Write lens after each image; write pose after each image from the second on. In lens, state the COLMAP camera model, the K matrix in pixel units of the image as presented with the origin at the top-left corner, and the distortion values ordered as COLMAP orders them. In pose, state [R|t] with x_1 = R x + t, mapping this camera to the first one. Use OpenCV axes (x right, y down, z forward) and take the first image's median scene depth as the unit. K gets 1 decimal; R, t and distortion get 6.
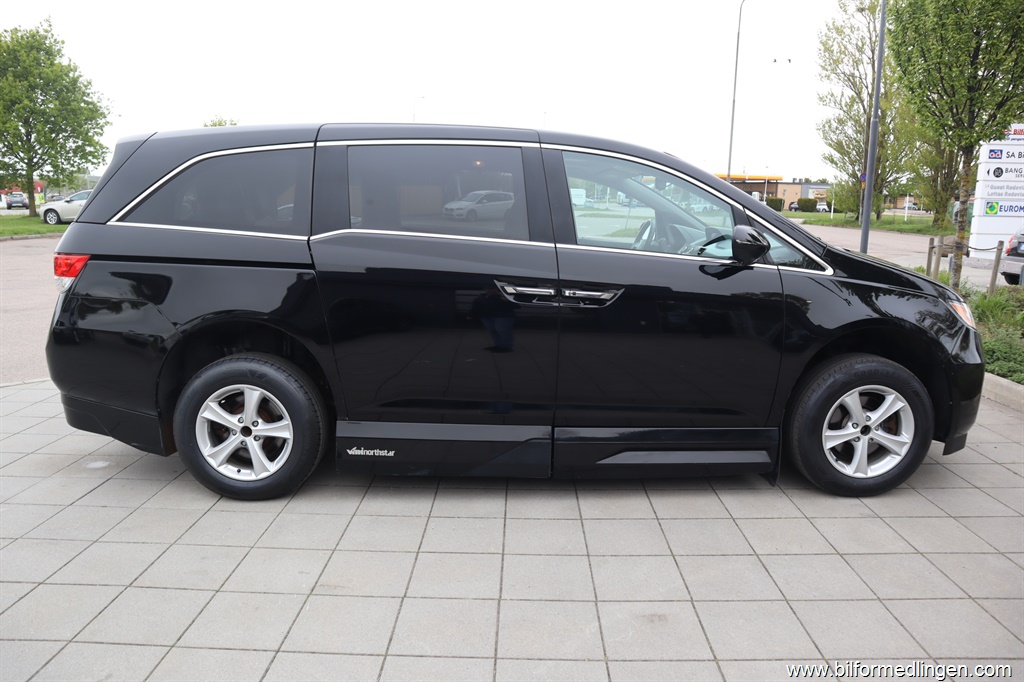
lens RADIAL K [[710.7, 0, 508.2], [0, 710.7, 340.0], [0, 0, 1]] dist [-0.134466, 0.089657]
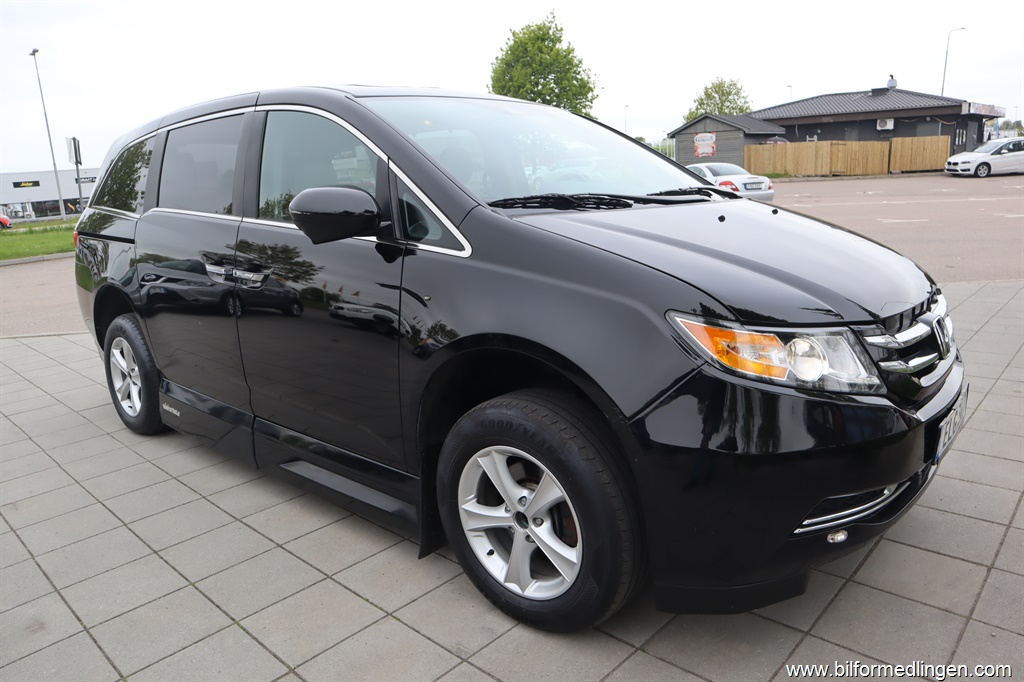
lens RADIAL K [[710.7, 0, 508.2], [0, 710.7, 340.0], [0, 0, 1]] dist [-0.134466, 0.089657]
pose [[0.743077, 0.103698, -0.661123, 0.101376], [-0.067506, 0.994497, 0.080113, -0.008089], [0.665792, -0.014900, 0.745988, 0.060980]]
